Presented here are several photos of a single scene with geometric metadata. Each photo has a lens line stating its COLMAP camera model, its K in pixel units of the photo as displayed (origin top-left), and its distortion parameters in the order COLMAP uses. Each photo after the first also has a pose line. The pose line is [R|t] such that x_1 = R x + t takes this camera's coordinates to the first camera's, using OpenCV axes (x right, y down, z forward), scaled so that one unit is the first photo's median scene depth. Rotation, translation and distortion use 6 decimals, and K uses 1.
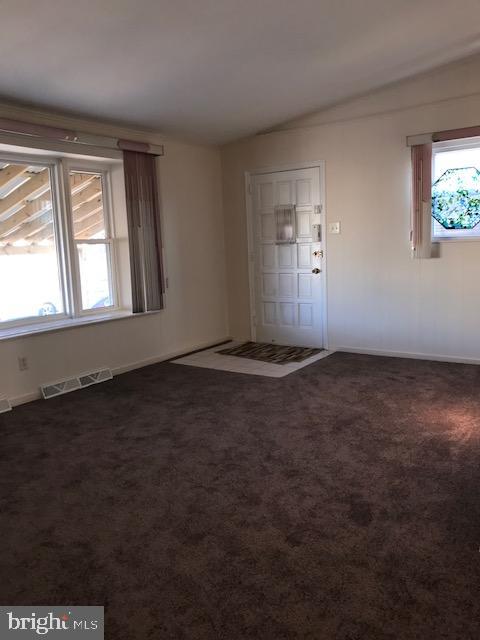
lens RADIAL K [[526.9, 0, 240.0], [0, 526.9, 320.0], [0, 0, 1]] dist [0.078163, -0.078869]
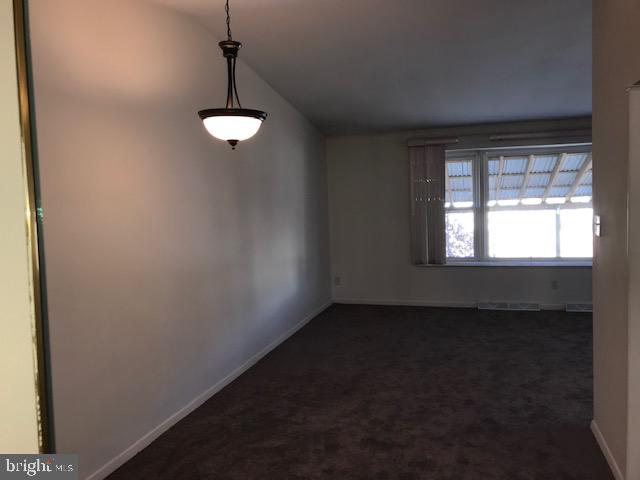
lens RADIAL K [[526.9, 0, 320.0], [0, 526.9, 240.0], [0, 0, 1]] dist [0.078163, -0.078869]
pose [[0.324853, 0.086554, -0.941796, 1.503551], [-0.081650, 0.994652, 0.063248, -0.168464], [0.942234, 0.056351, 0.330182, -0.354711]]
